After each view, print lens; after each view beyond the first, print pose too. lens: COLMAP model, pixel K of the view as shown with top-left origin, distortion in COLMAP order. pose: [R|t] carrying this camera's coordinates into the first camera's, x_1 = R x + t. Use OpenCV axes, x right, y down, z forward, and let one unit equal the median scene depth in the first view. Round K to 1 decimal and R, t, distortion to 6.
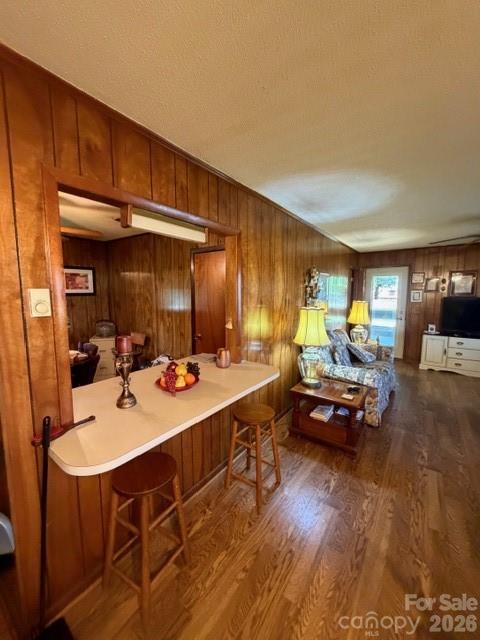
lens RADIAL K [[254.9, 0, 239.5], [0, 254.9, 319.8], [0, 0, 1]] dist [-0.000723, -0.000080]
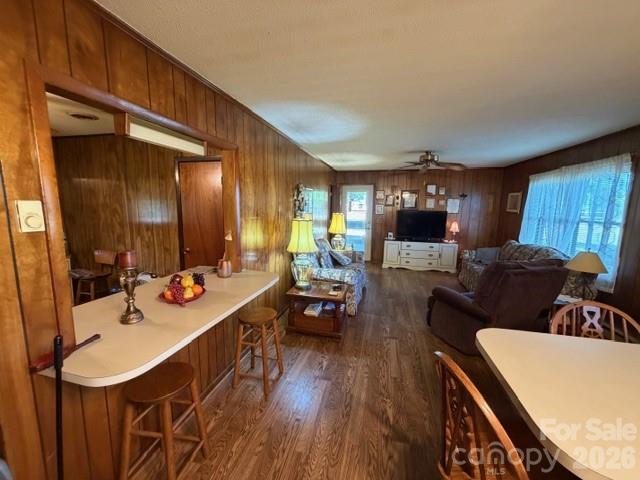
lens RADIAL K [[254.9, 0, 317.6], [0, 254.9, 240.0], [0, 0, 1]] dist [-0.000723, -0.000080]
pose [[0.932183, -0.037367, 0.360053, -0.084673], [0.025824, 0.998988, 0.036816, 0.005418], [-0.361065, -0.025021, 0.932205, -0.109785]]
